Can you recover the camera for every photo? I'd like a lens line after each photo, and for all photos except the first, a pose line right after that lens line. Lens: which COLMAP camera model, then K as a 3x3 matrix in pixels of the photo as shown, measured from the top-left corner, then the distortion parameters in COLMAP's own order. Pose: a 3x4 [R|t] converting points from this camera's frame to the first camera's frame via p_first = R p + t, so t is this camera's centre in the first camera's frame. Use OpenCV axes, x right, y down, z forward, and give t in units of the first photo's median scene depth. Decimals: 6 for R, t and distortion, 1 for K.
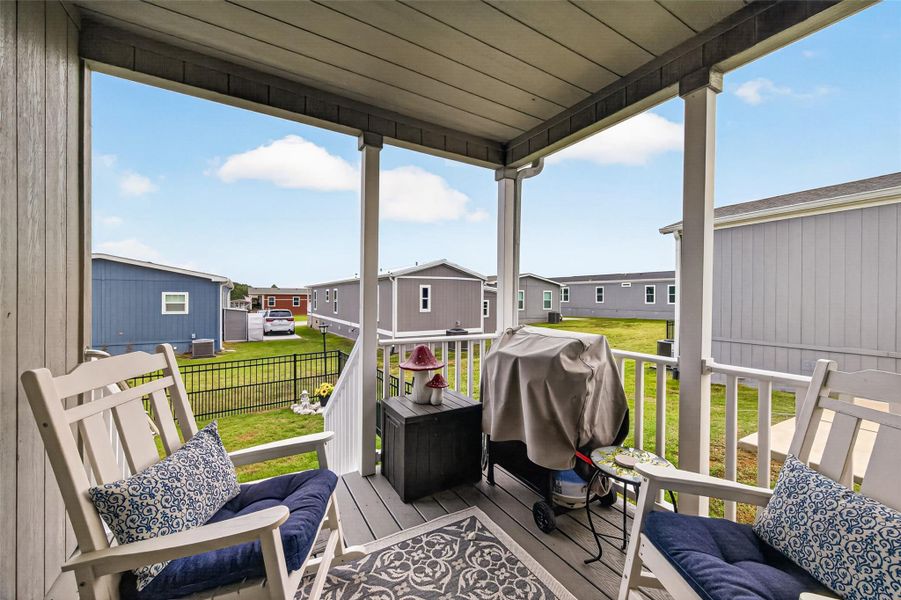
lens RADIAL K [[349.1, 0, 452.1], [0, 349.1, 299.2], [0, 0, 1]] dist [0.004896, -0.000826]
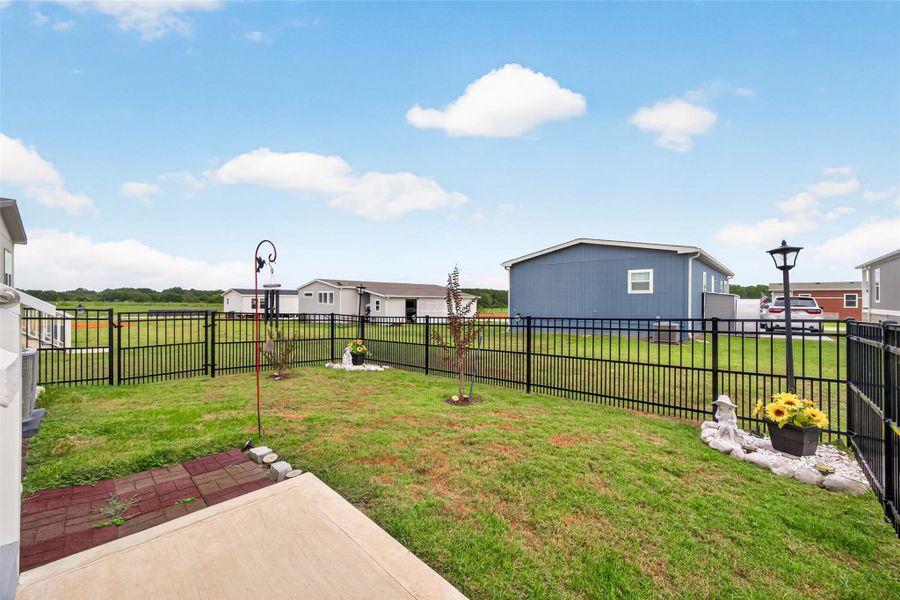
lens RADIAL K [[348.7, 0, 451.6], [0, 348.7, 299.2], [0, 0, 1]] dist [0.004896, -0.000826]
pose [[0.281612, -0.004770, -0.959516, -0.090200], [-0.010155, 0.999917, -0.007951, 0.139107], [0.959475, 0.011983, 0.281540, 0.517933]]
